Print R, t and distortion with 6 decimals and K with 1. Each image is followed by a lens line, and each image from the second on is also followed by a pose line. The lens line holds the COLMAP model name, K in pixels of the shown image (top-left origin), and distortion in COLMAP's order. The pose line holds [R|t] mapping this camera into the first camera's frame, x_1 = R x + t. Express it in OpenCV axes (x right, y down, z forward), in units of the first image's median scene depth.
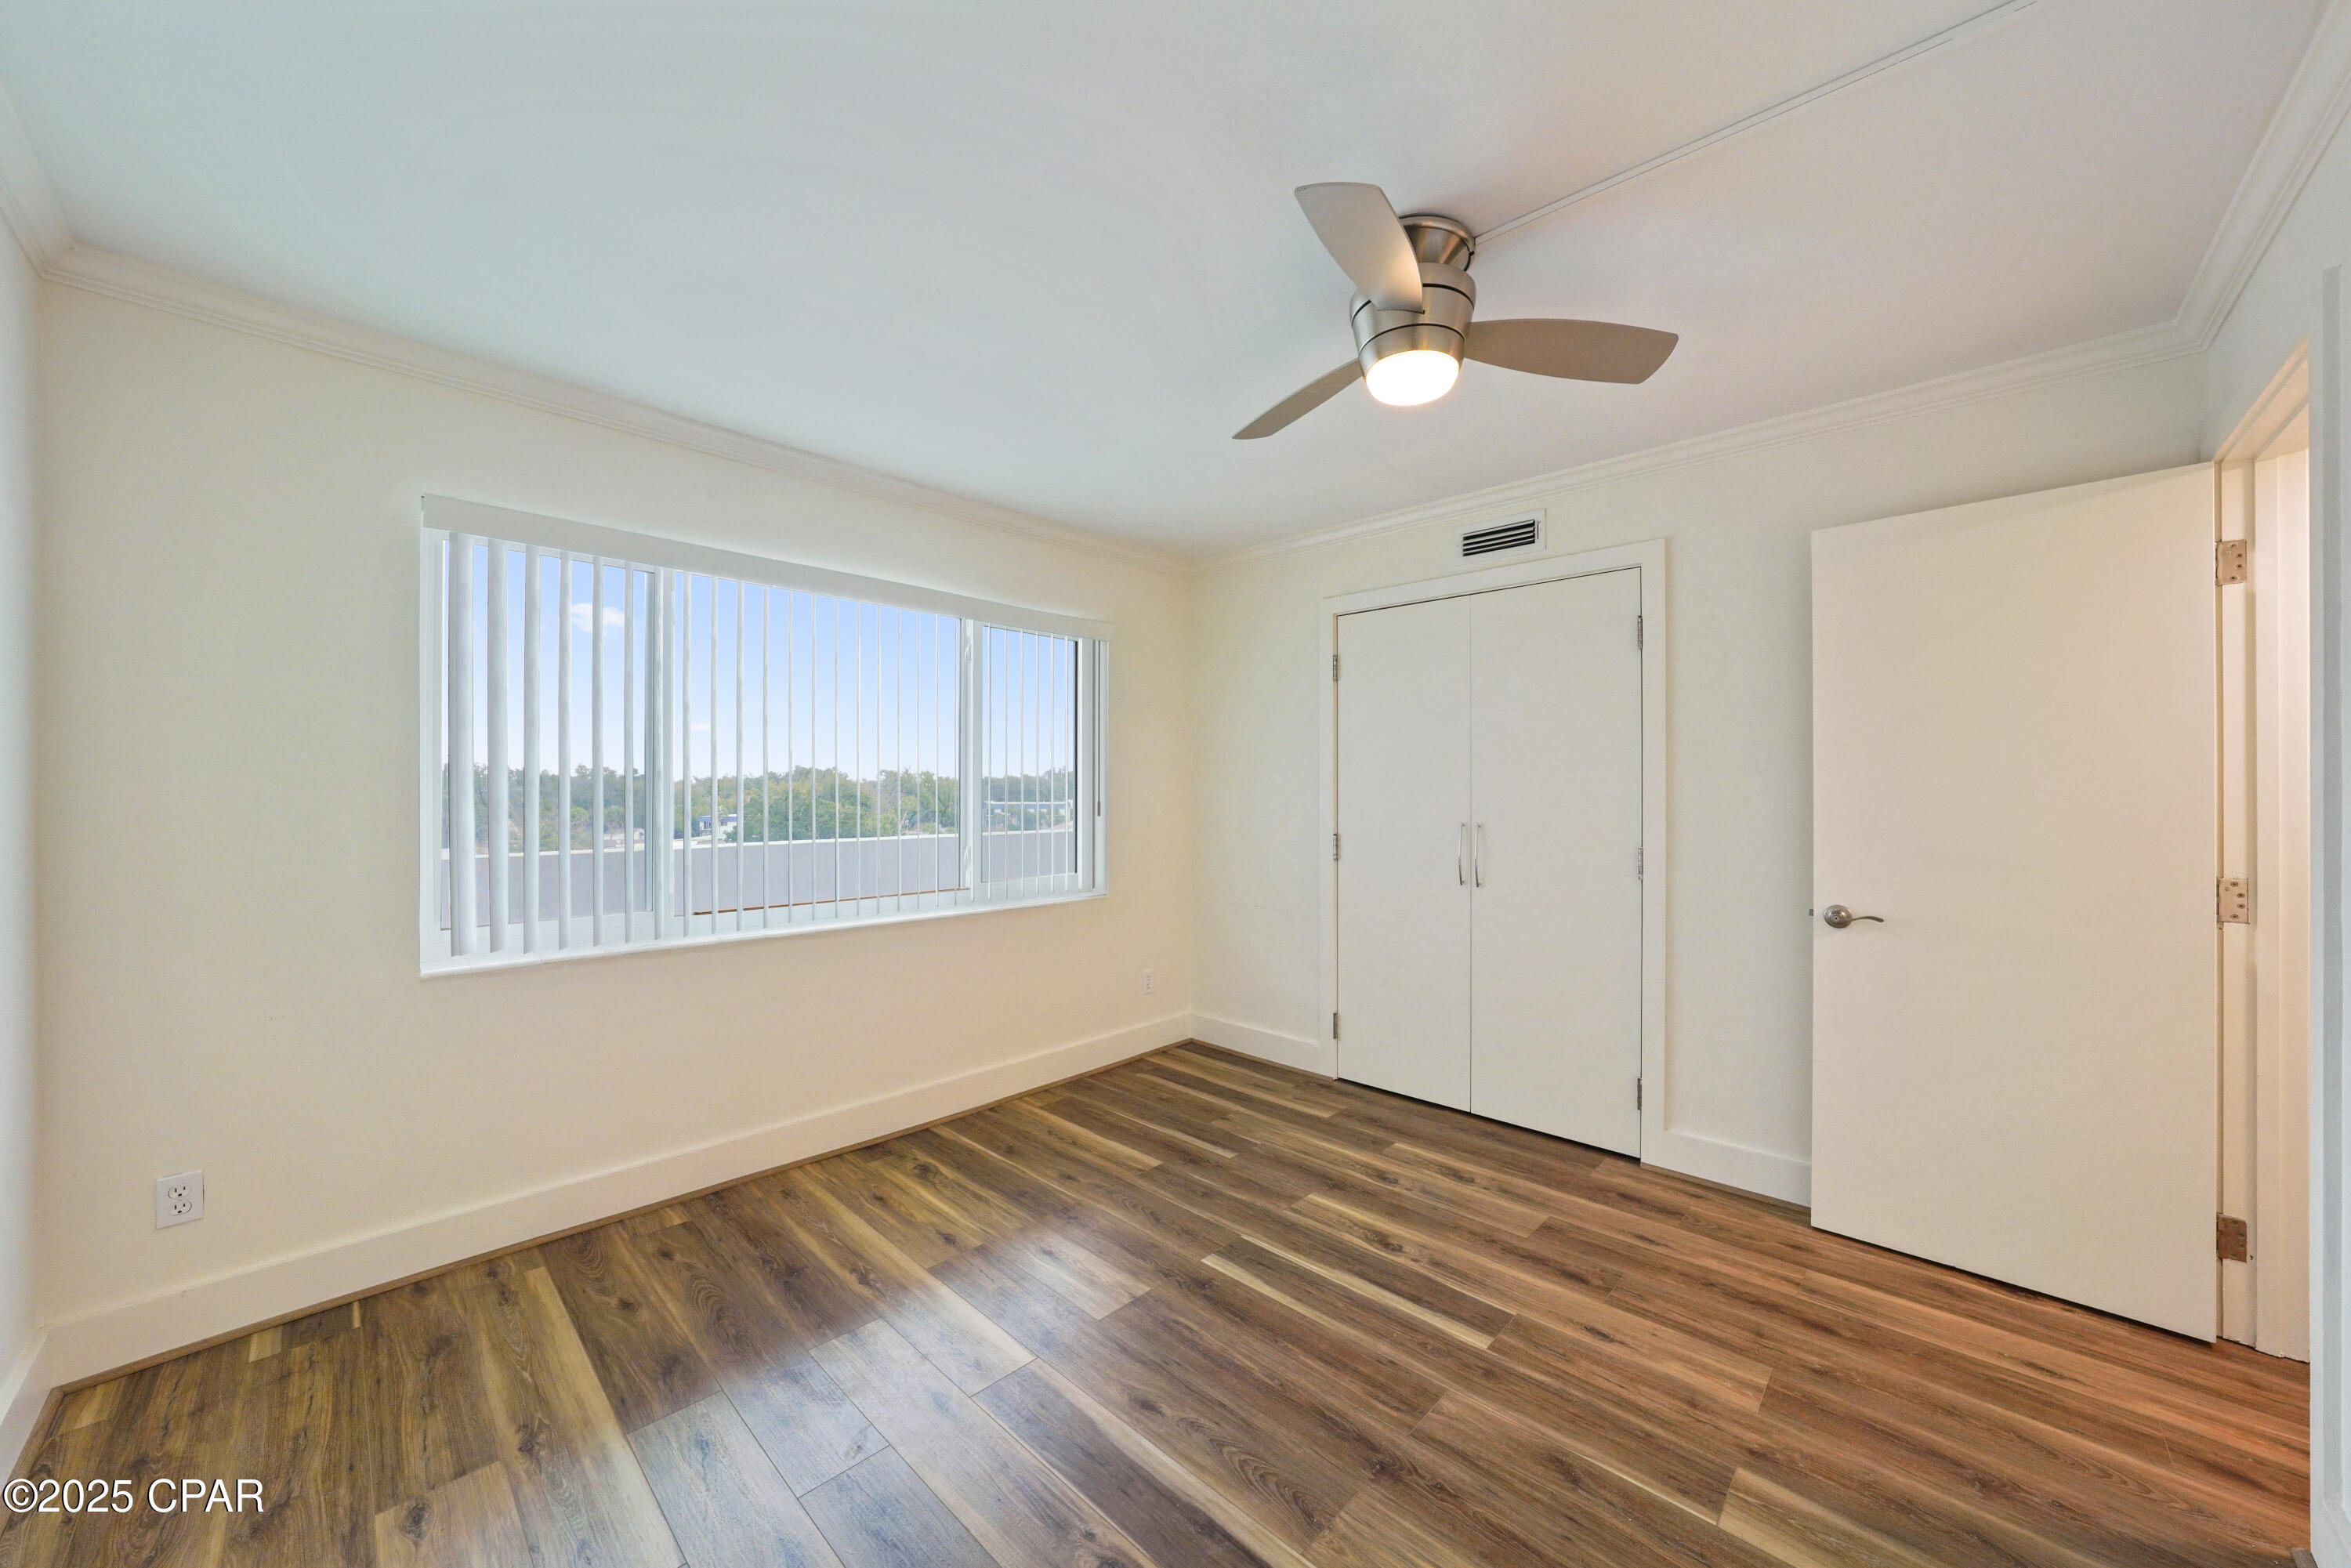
lens RADIAL K [[843.2, 0, 1159.7], [0, 843.2, 790.6], [0, 0, 1]] dist [-0.016198, 0.002333]
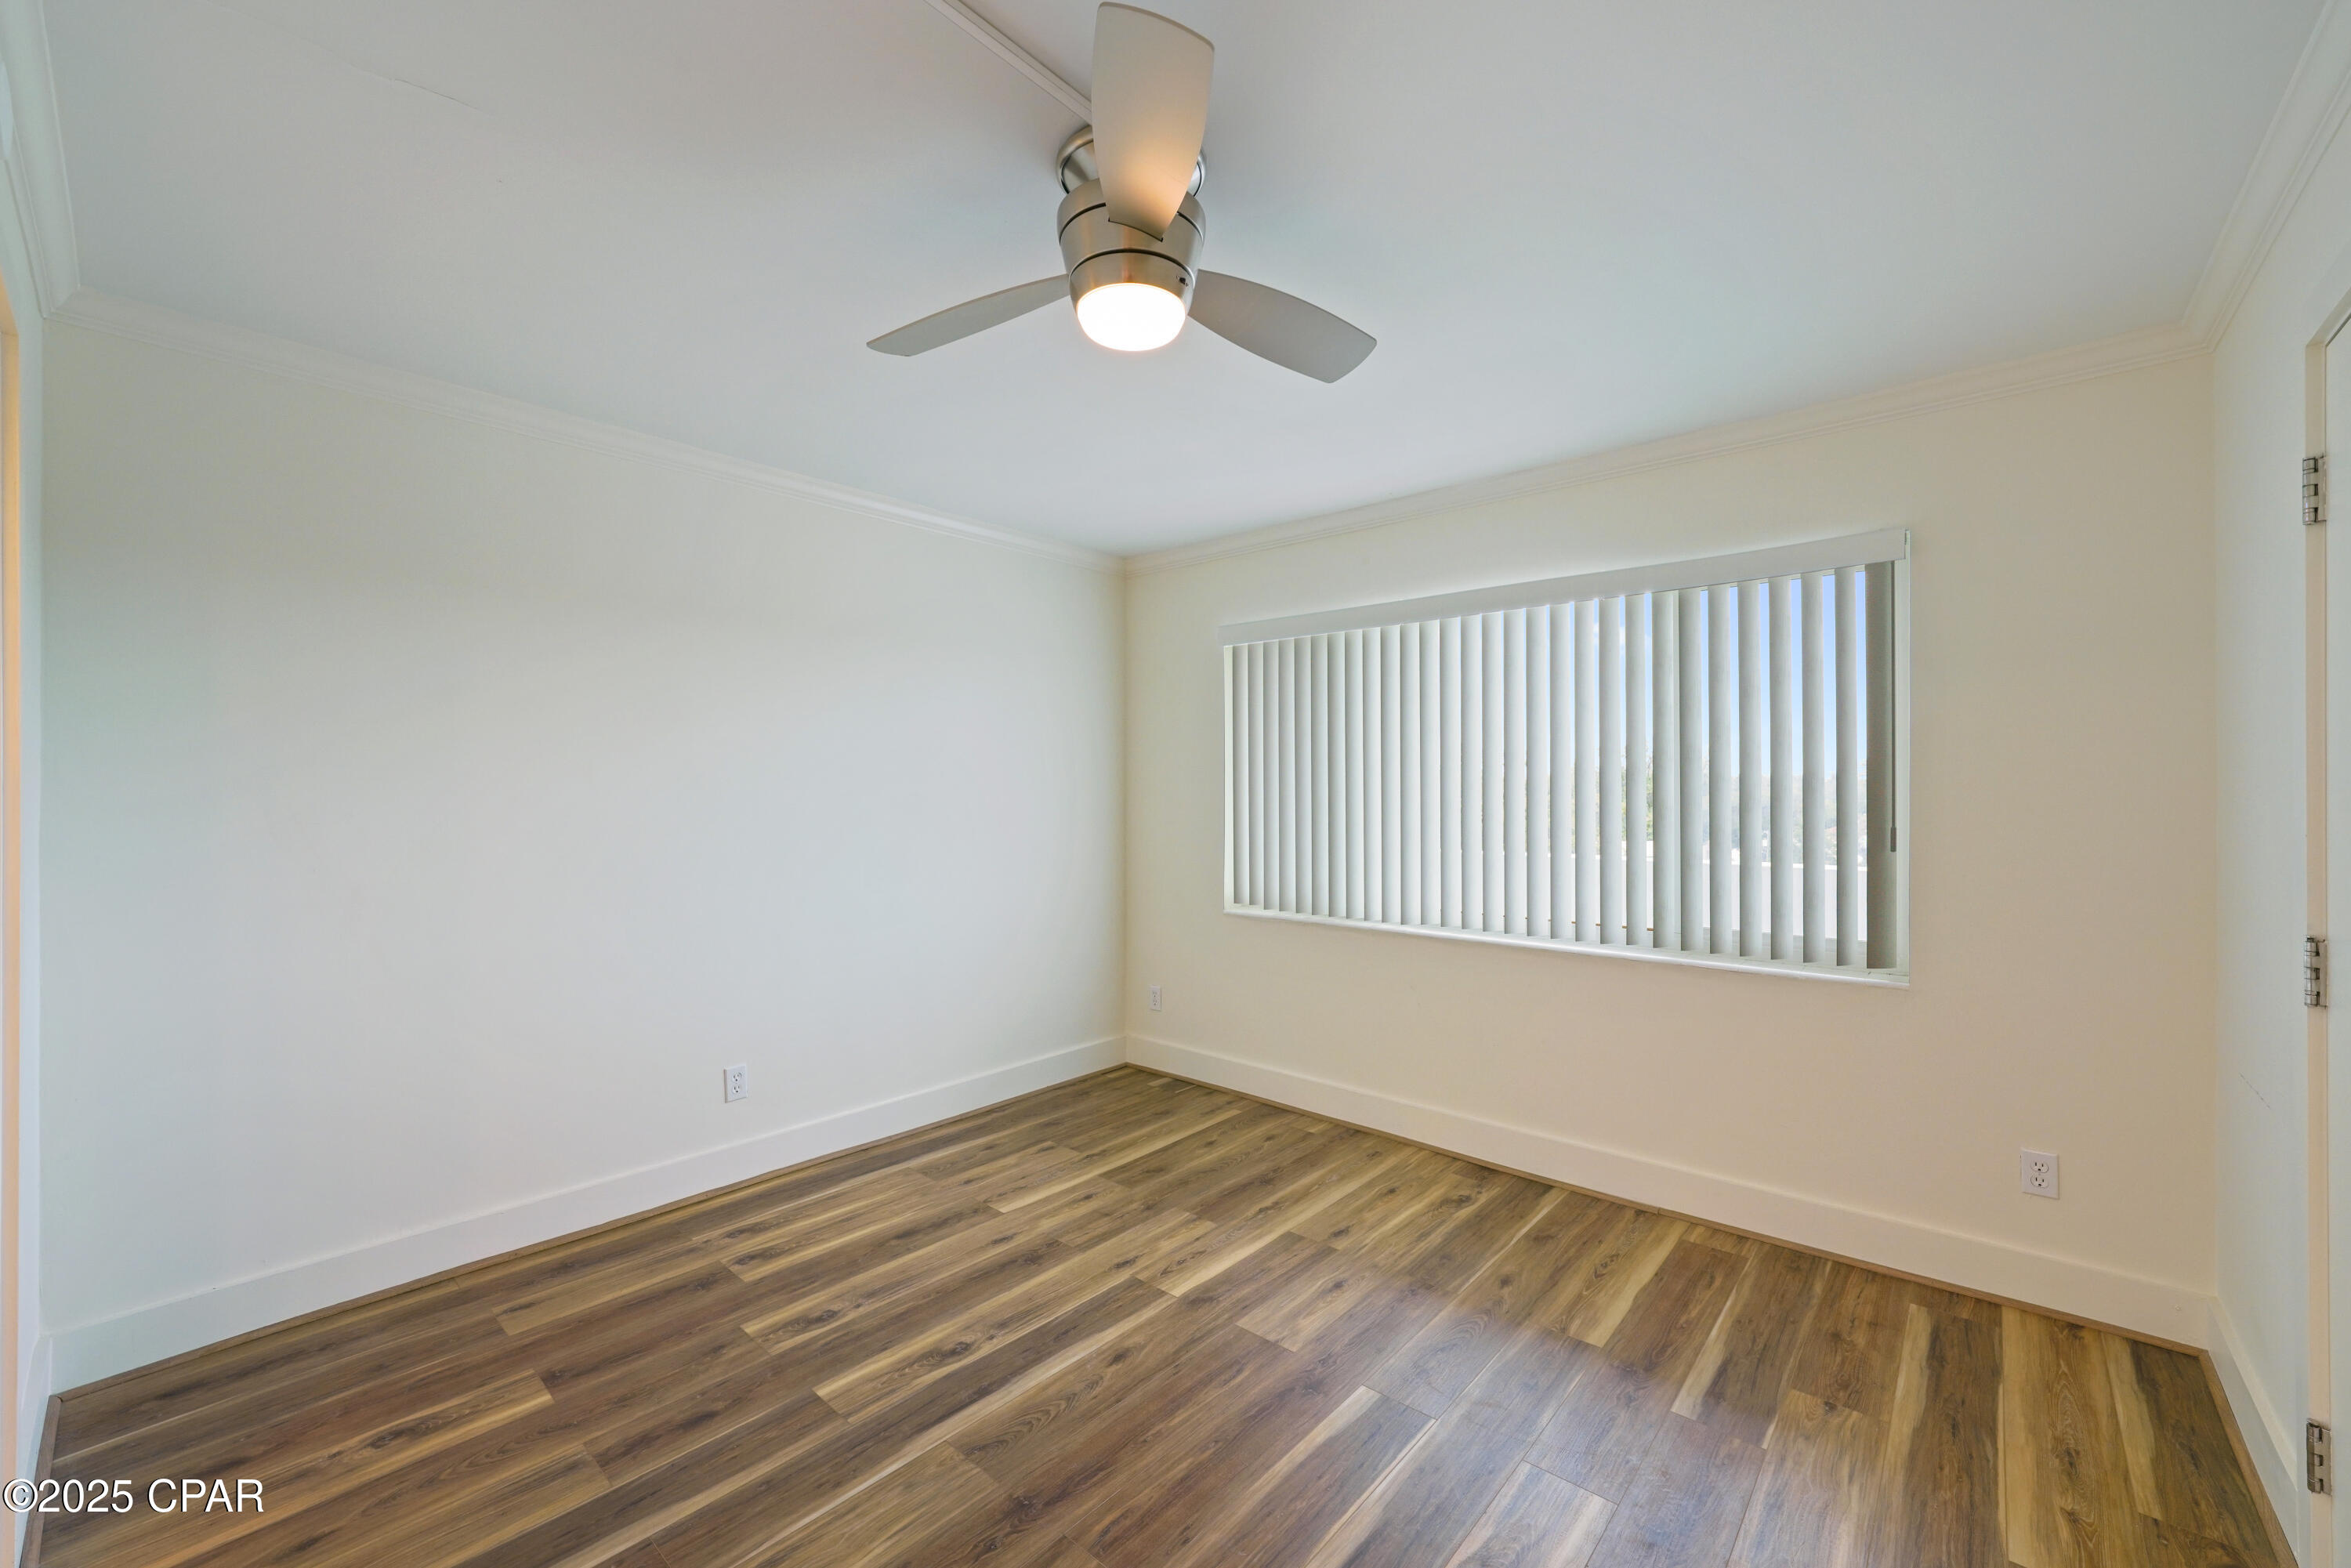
lens RADIAL K [[923.0, 0, 1195.8], [0, 923.0, 793.5], [0, 0, 1]] dist [-0.010289, 0.001421]
pose [[0.061814, -0.001538, -0.998087, 0.854494], [-0.001760, 0.999997, -0.001650, -0.014342], [0.998086, 0.001858, 0.061811, 0.714334]]
